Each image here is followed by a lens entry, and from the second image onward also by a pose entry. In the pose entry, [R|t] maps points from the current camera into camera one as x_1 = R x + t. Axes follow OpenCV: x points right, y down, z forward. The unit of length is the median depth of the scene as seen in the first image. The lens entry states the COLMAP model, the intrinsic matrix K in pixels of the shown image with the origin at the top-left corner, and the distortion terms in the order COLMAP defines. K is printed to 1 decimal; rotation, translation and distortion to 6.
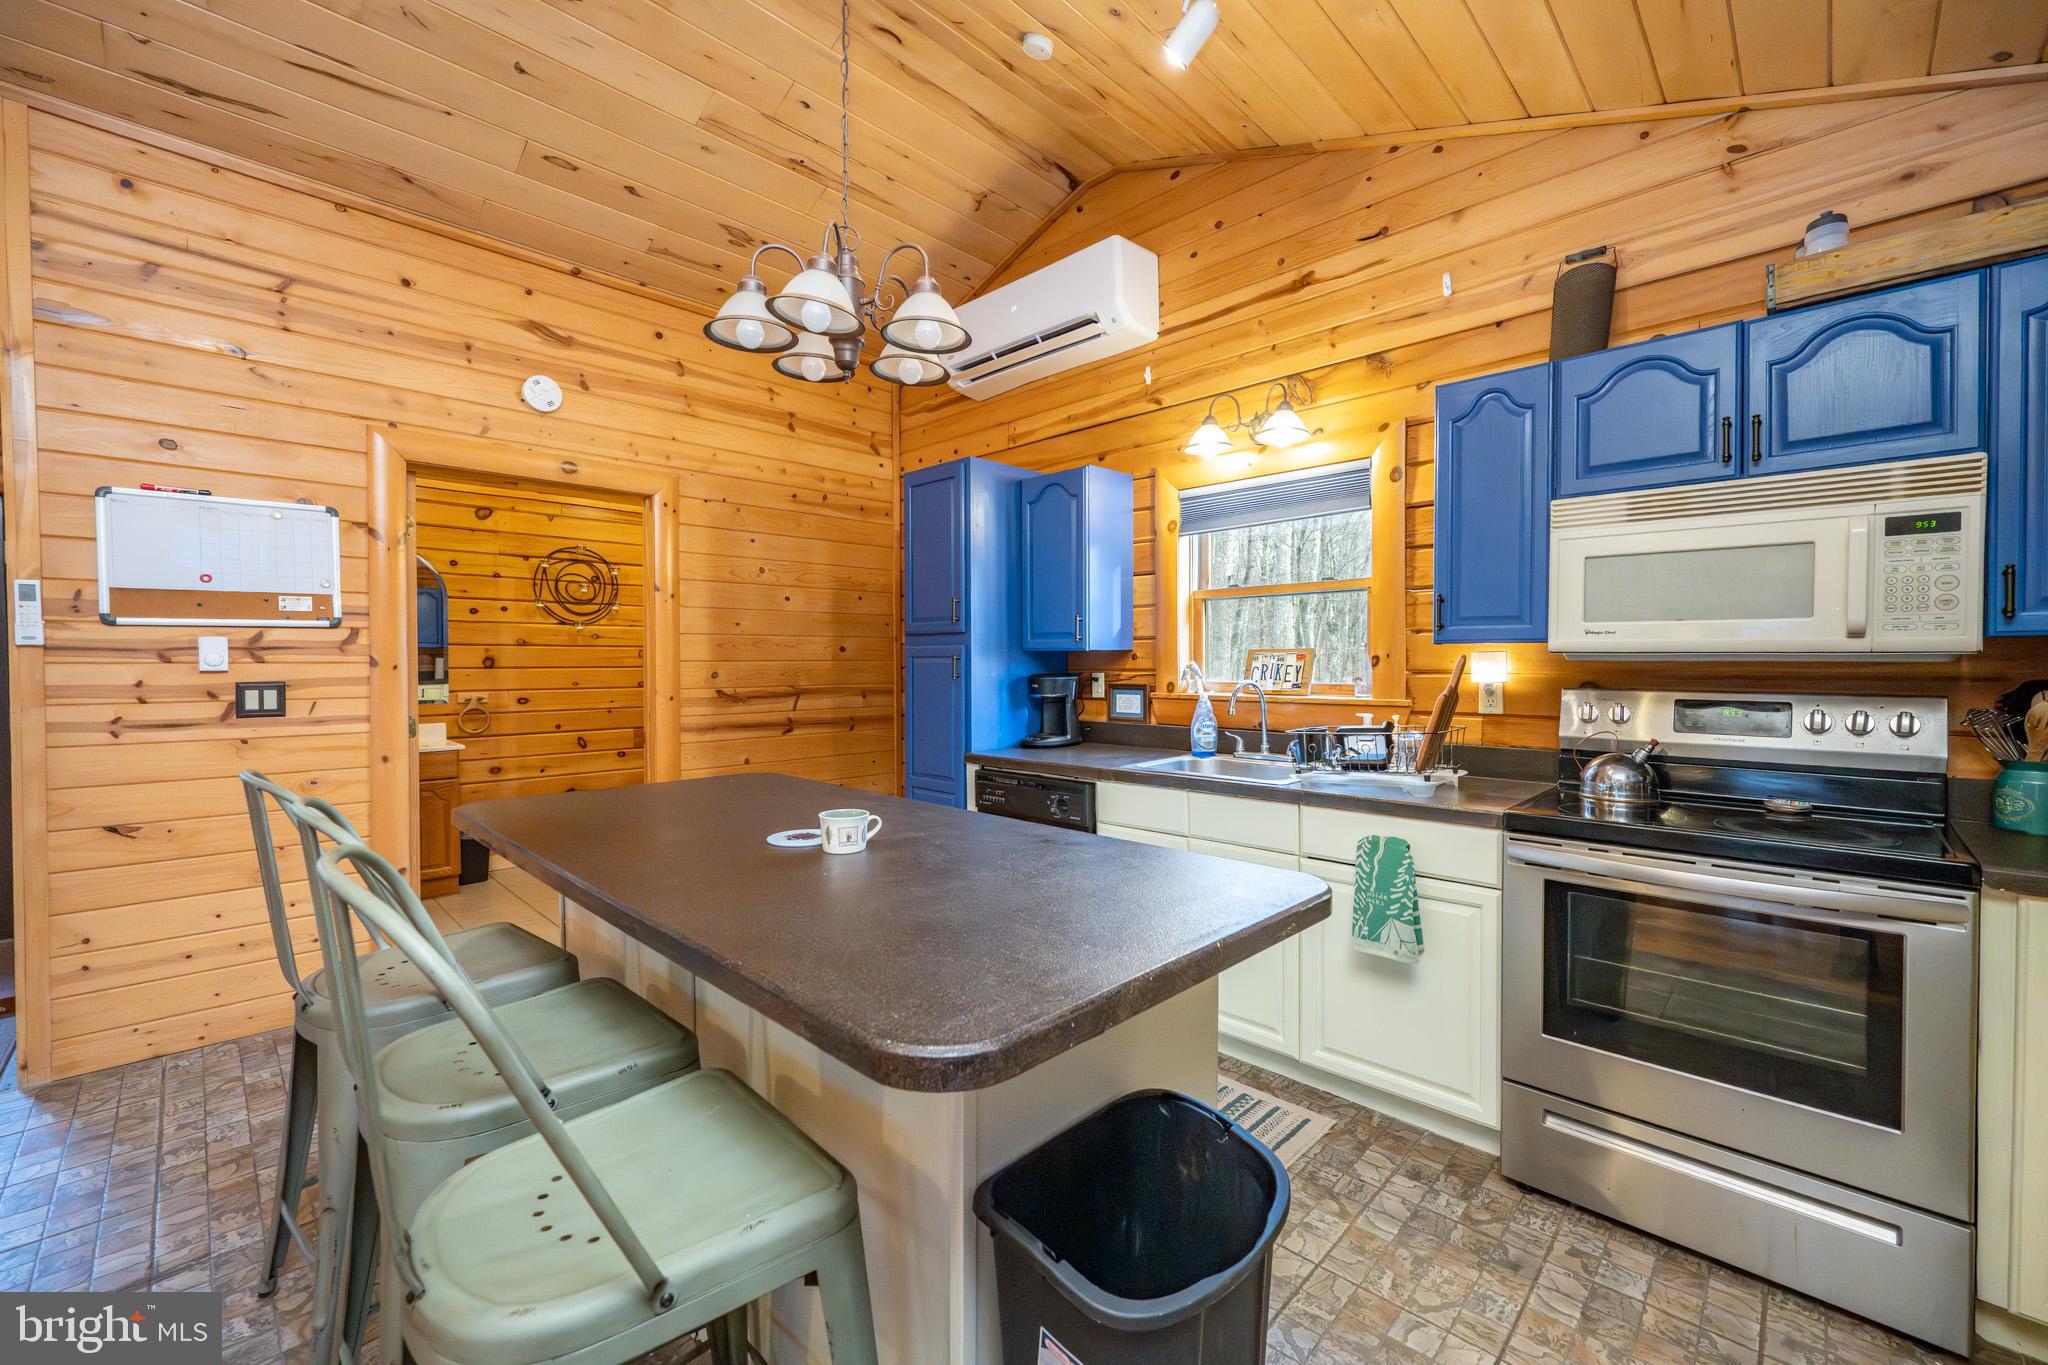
lens RADIAL K [[825.3, 0, 1028.0], [0, 825.3, 672.3], [0, 0, 1]] dist [0.000282, 0.000042]
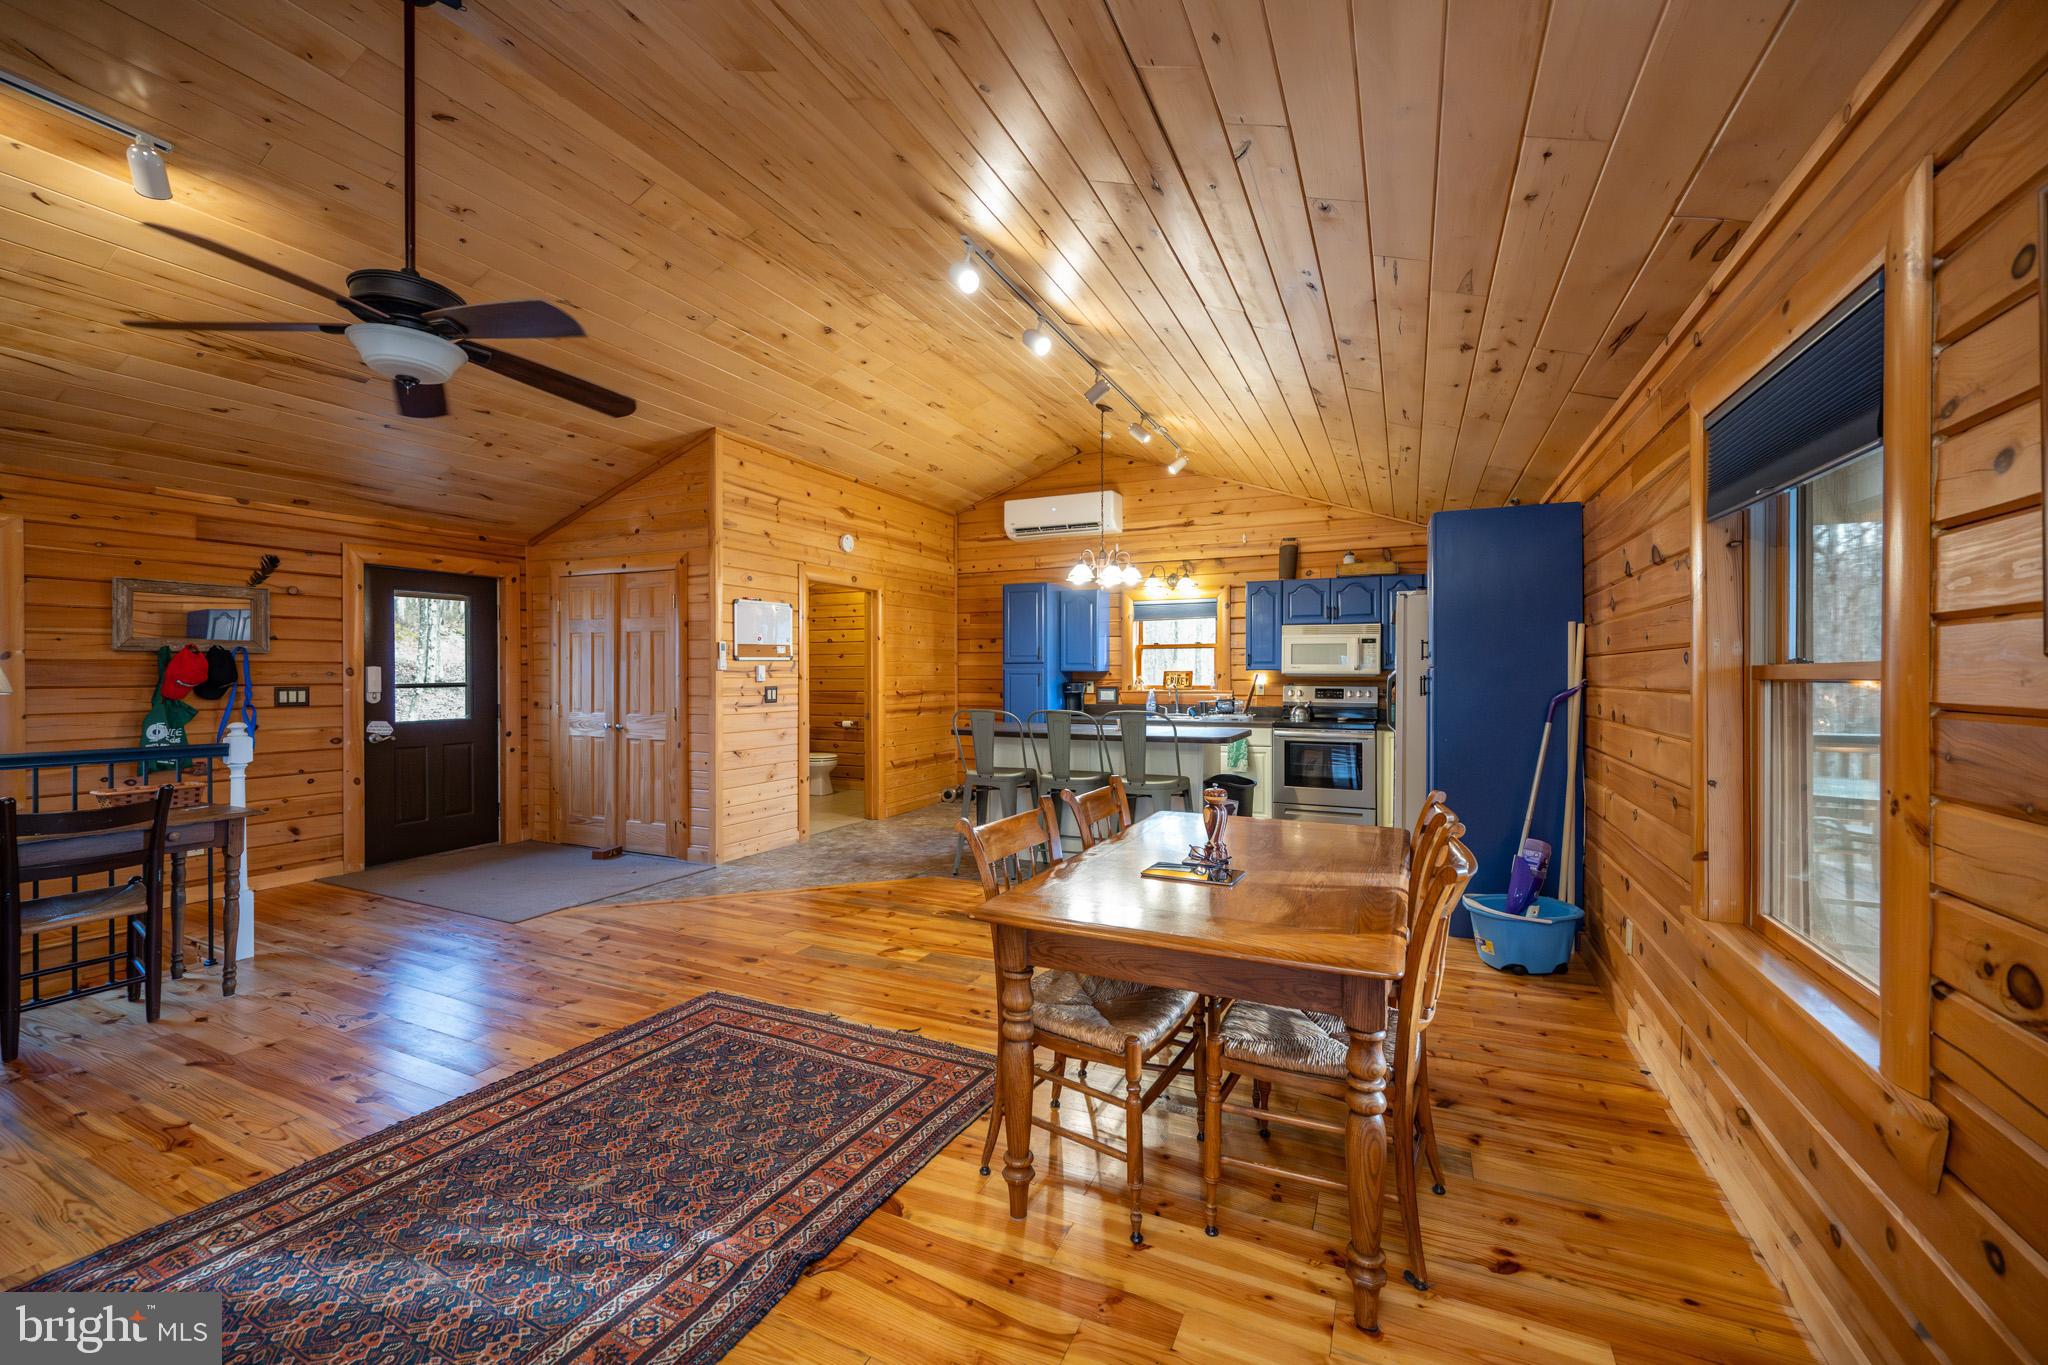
lens RADIAL K [[816.1, 0, 1036.5], [0, 816.1, 682.0], [0, 0, 1]] dist [-0.000215, -0.000194]
pose [[0.941689, -0.003363, 0.336468, -0.864743], [0.004423, 0.999987, -0.002385, 0.007565], [-0.336456, 0.003734, 0.941692, -1.075713]]
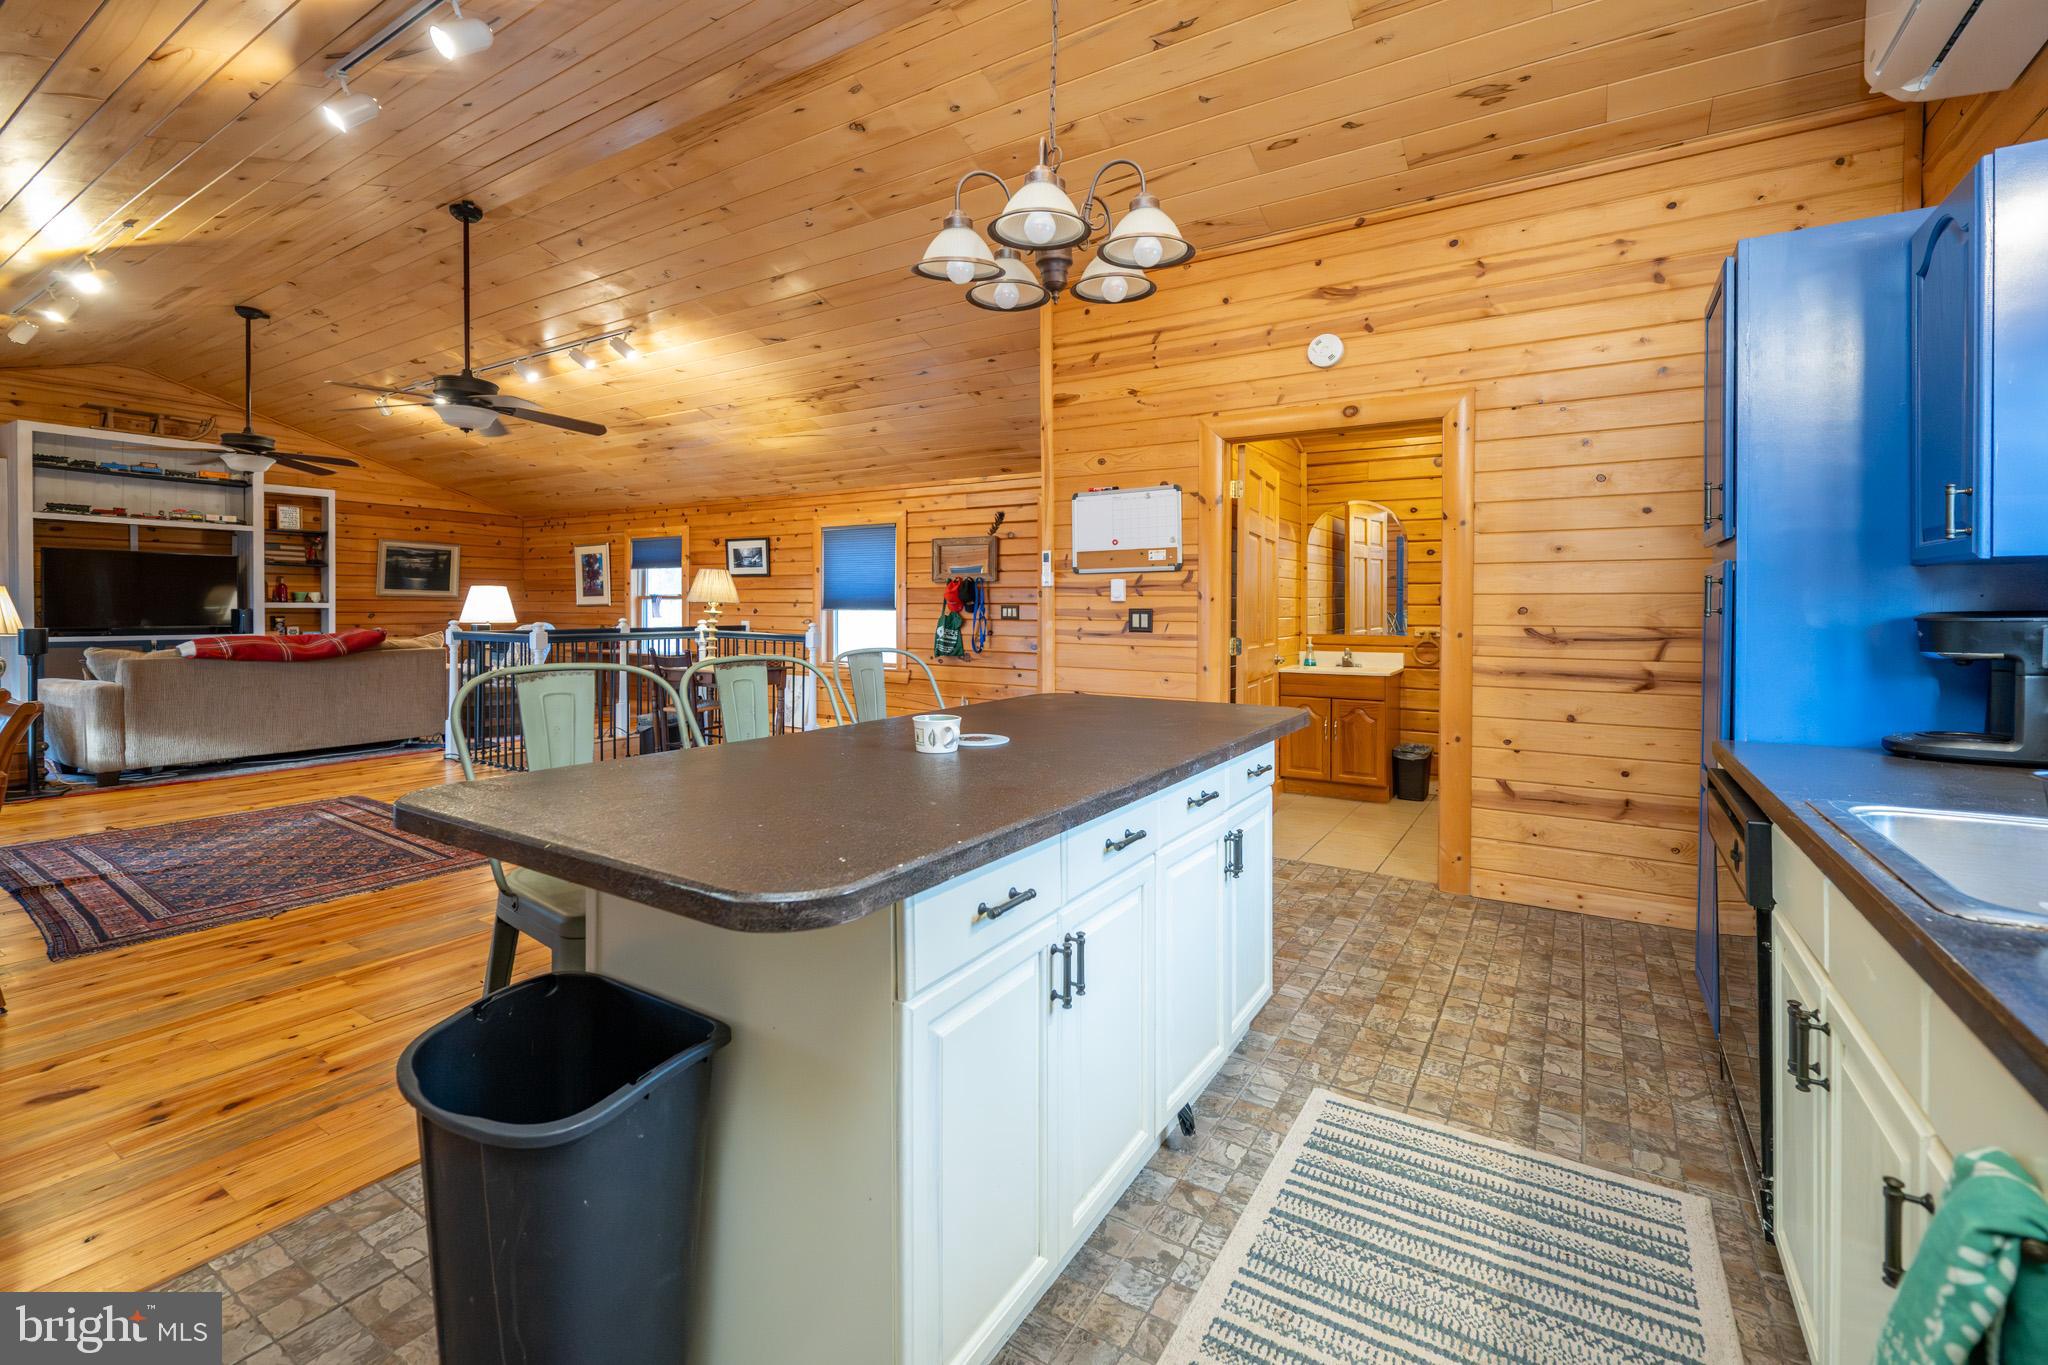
lens RADIAL K [[773.7, 0, 969.1], [0, 773.7, 611.6], [0, 0, 1]] dist [-0.001149, -0.000037]
pose [[0.251182, 0.011816, -0.967868, 0.304685], [-0.017008, 0.999825, 0.007792, 0.009754], [0.967790, 0.014505, 0.251339, 0.302012]]
